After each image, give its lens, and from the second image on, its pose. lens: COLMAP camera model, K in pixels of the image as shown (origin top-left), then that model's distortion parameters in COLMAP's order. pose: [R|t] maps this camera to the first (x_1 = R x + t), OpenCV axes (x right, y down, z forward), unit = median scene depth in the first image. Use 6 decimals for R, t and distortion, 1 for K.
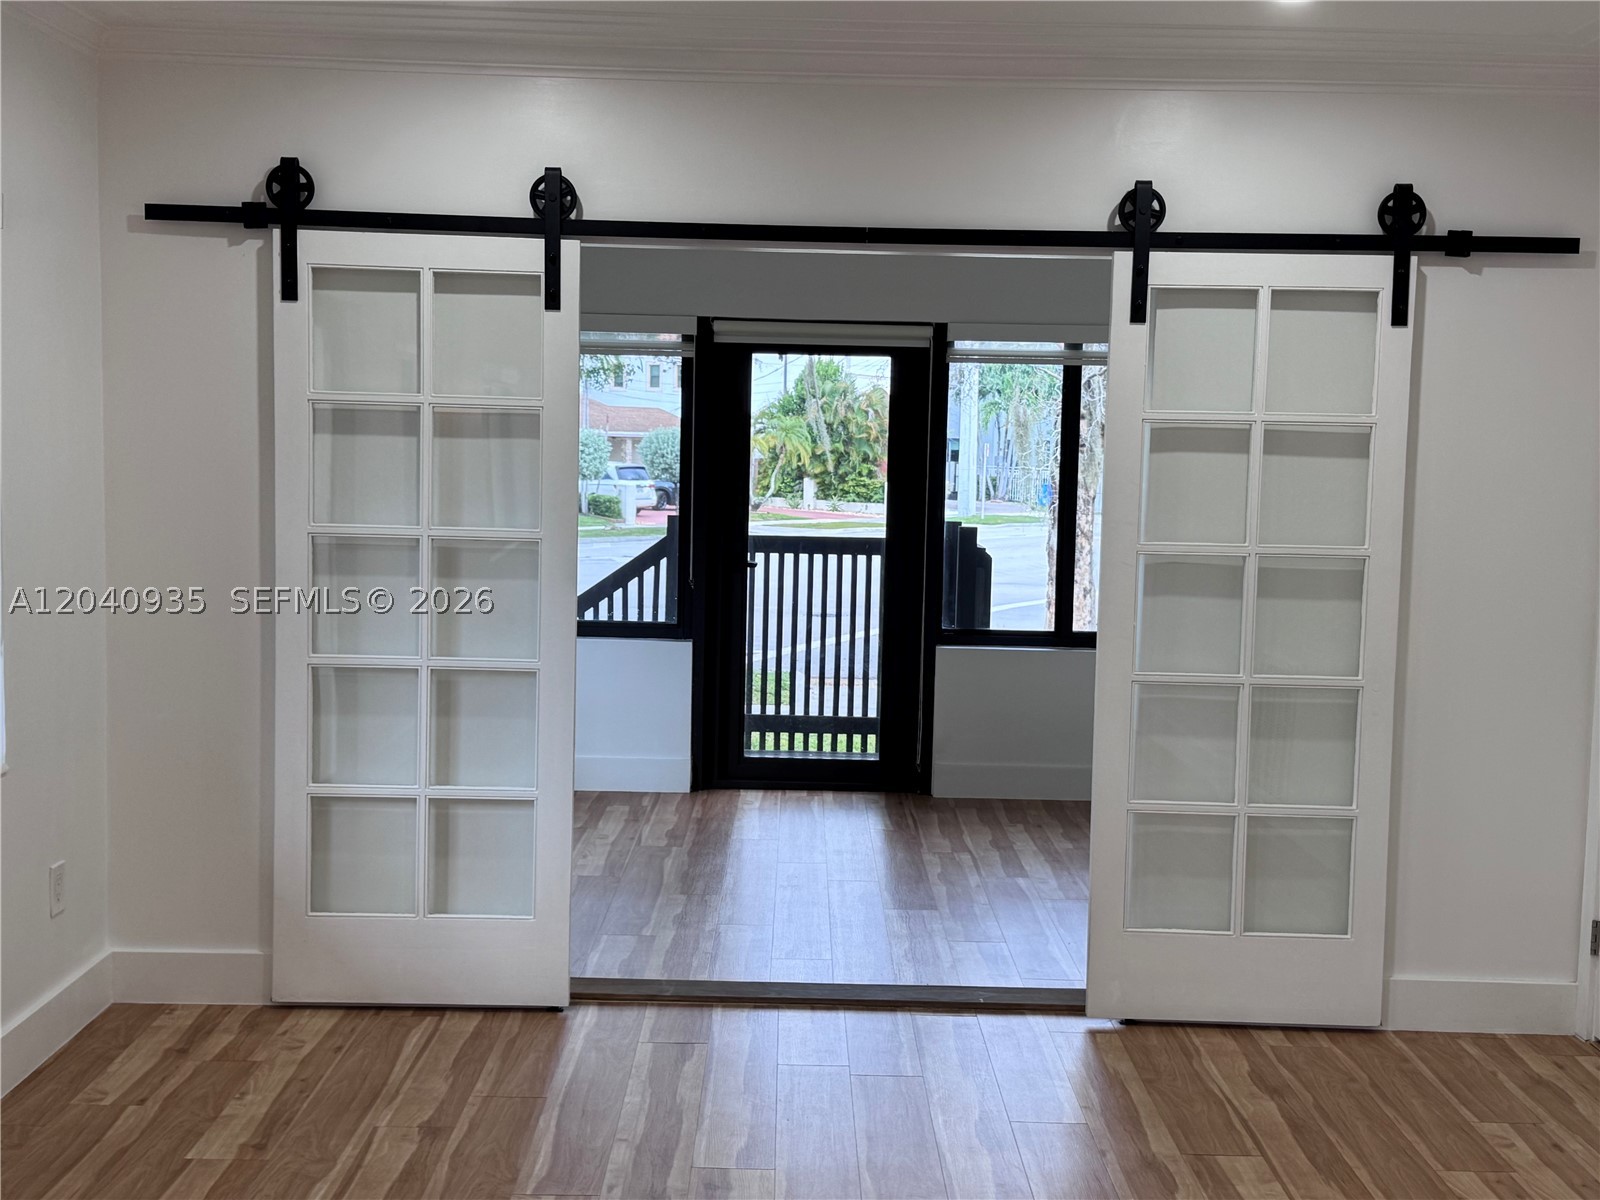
lens RADIAL K [[1860.5, 0, 805.9], [0, 1860.5, 593.4], [0, 0, 1]] dist [0.239095, -0.521405]
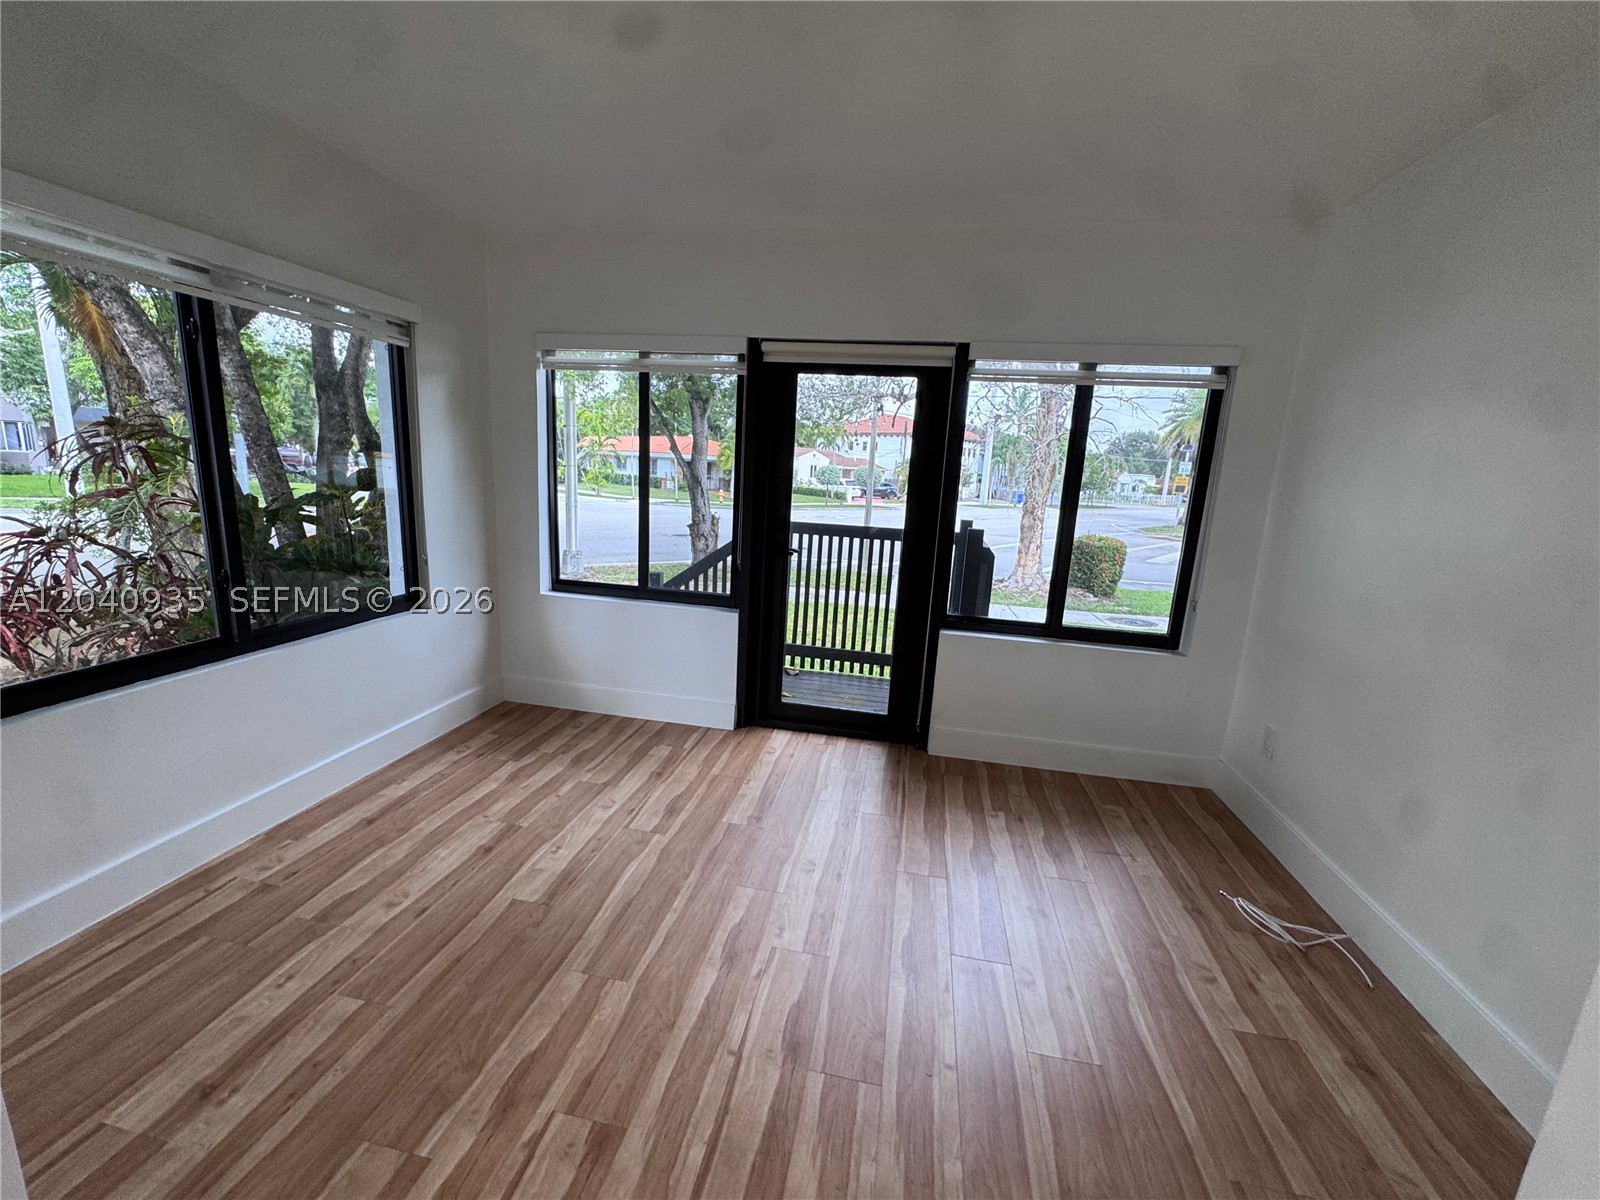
lens RADIAL K [[629.4, 0, 797.2], [0, 629.4, 579.9], [0, 0, 1]] dist [0.040658, 0.000032]
pose [[0.979229, 0.063082, -0.192692, 0.082162], [-0.042940, 0.993334, 0.106974, -0.059531], [0.198156, -0.096478, 0.975411, 0.868066]]
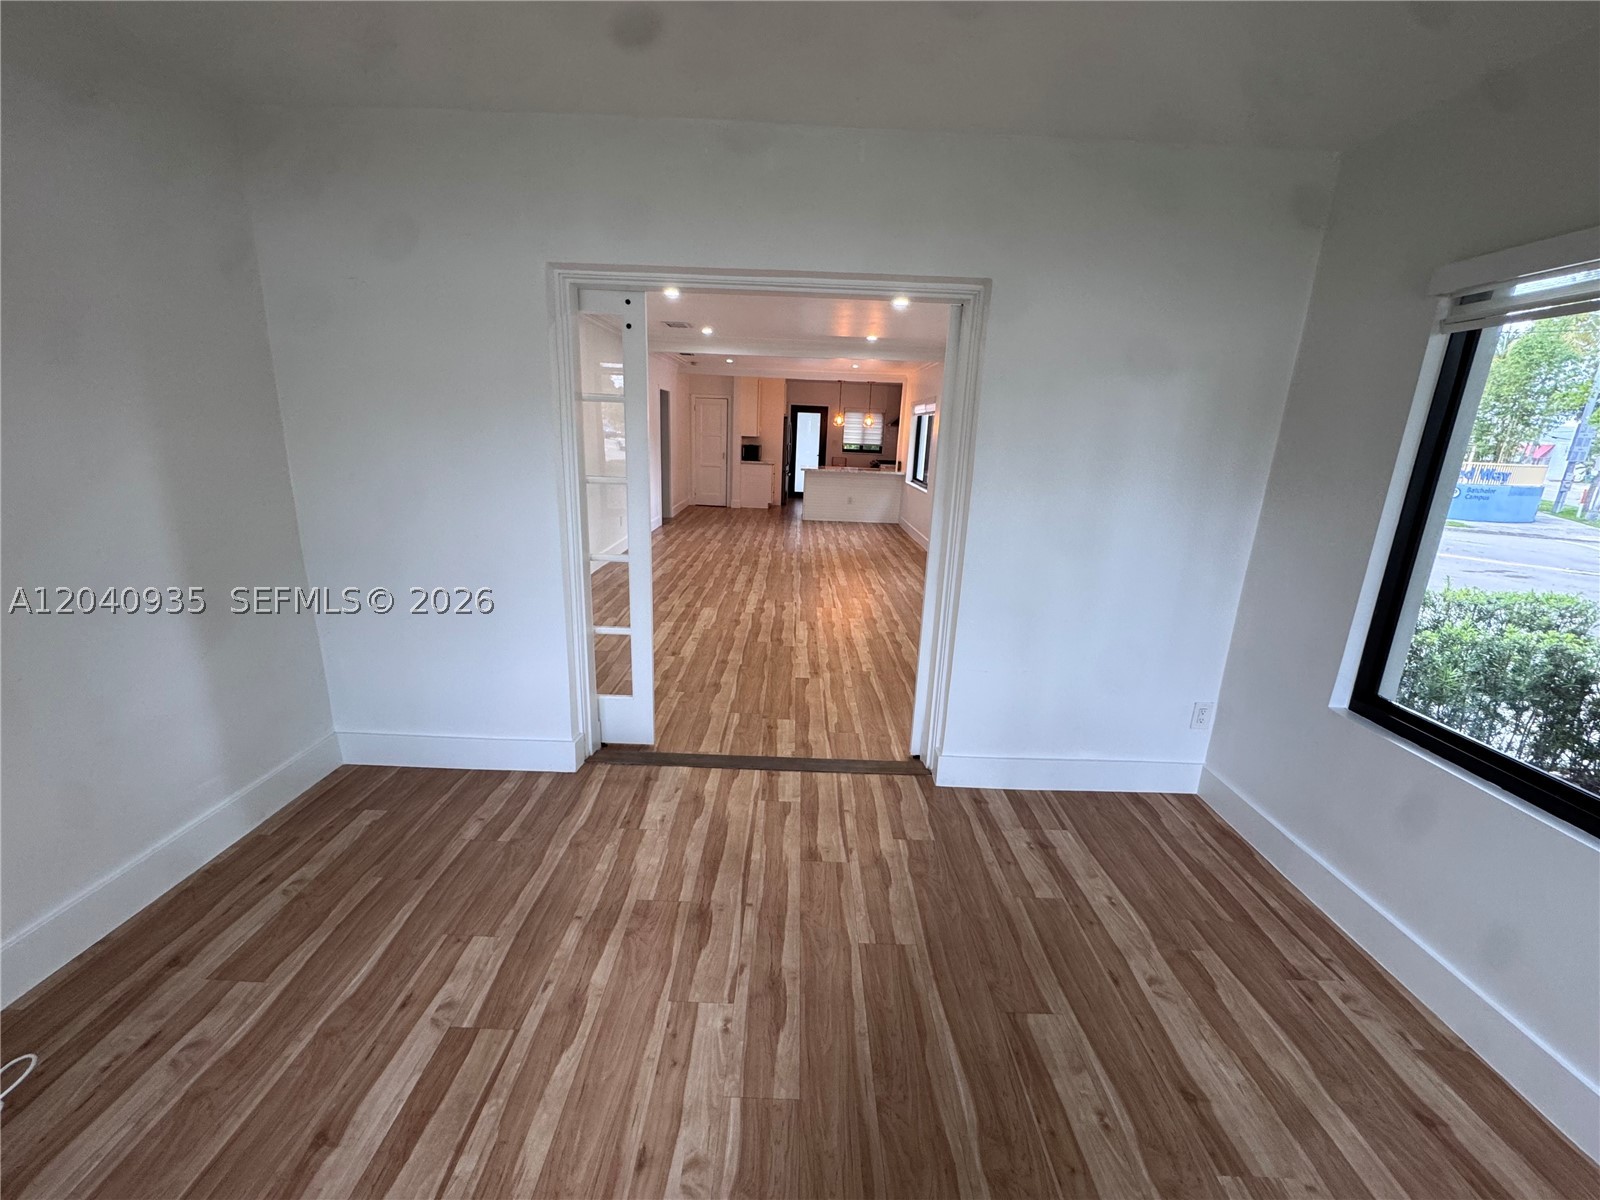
lens RADIAL K [[629.4, 0, 797.2], [0, 629.4, 579.9], [0, 0, 1]] dist [0.040658, 0.000032]
pose [[-0.998053, -0.061676, -0.009239, -0.000281], [-0.061434, 0.946816, 0.315857, -0.118775], [-0.010733, 0.315809, -0.948762, 1.411317]]
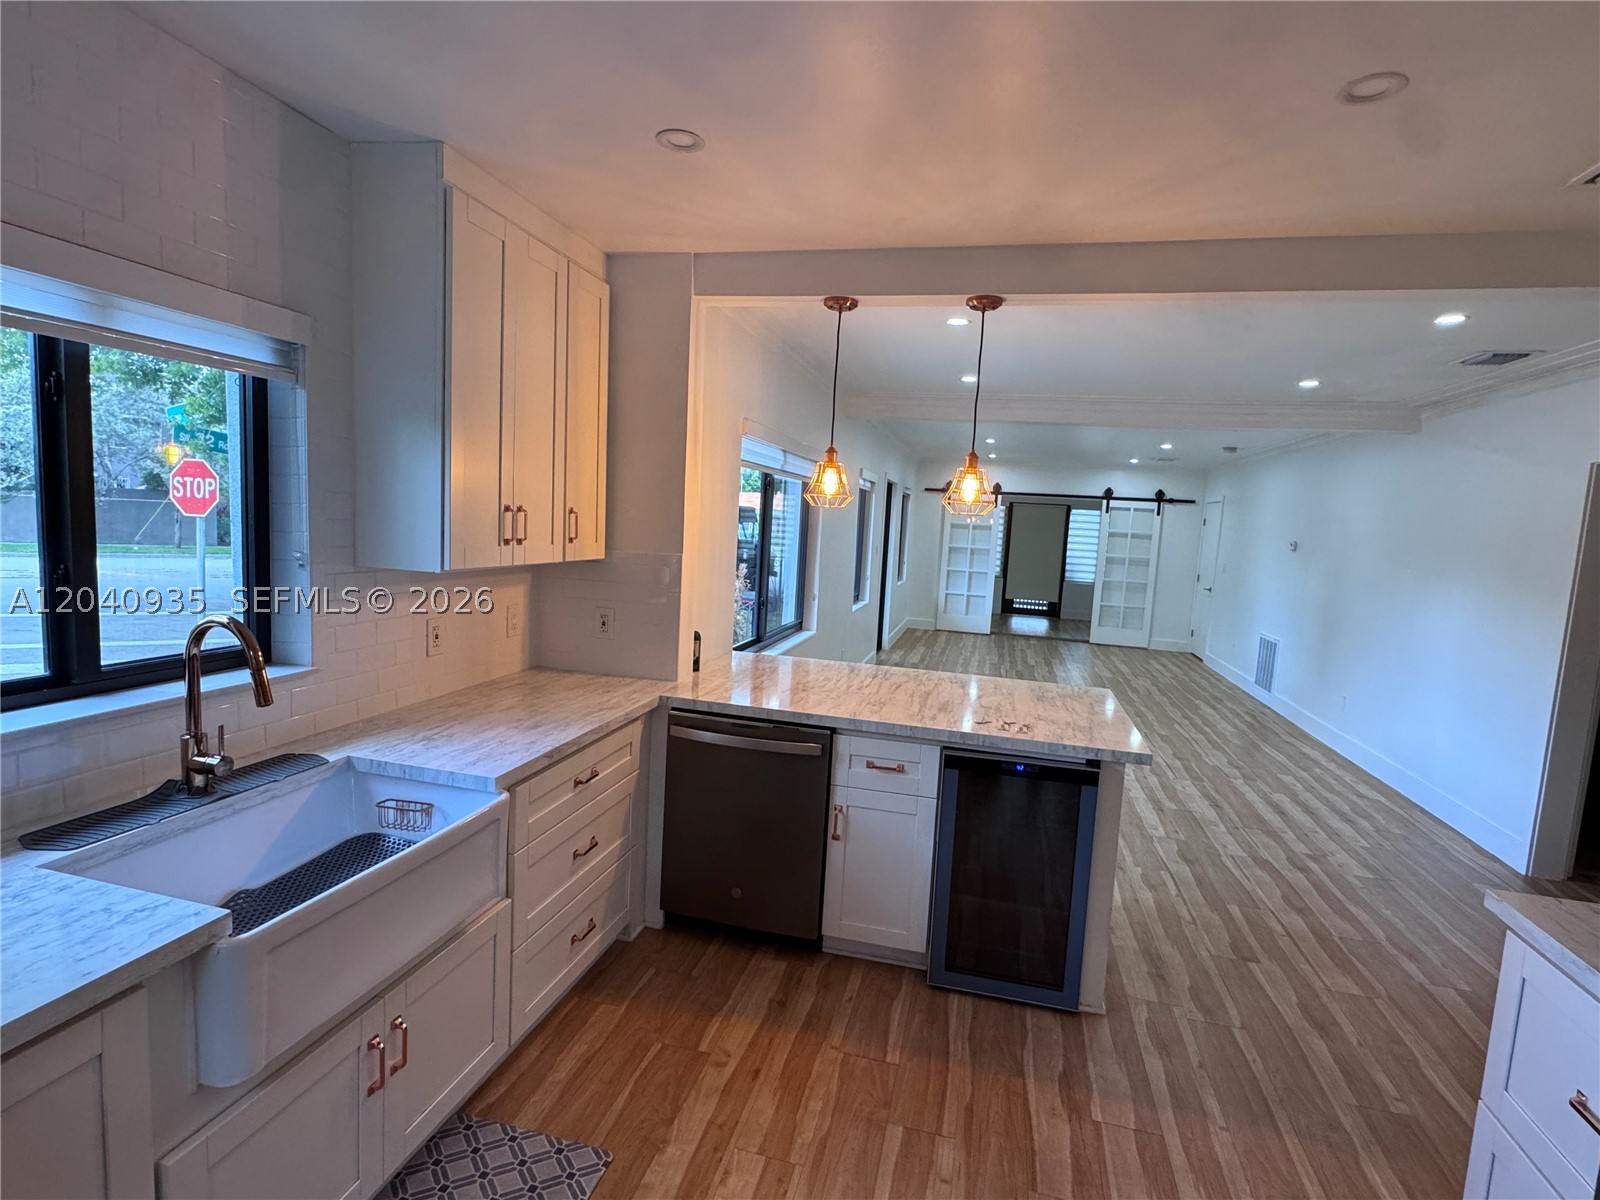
lens RADIAL K [[787.4, 0, 800.0], [0, 787.4, 600.0], [0, 0, 1]] dist [-0.002648, -0.000476]
pose [[0.968542, 0.056552, -0.242340, -0.109145], [-0.054404, 0.998398, 0.015552, 0.111224], [0.242831, -0.001879, 0.970067, -1.328509]]
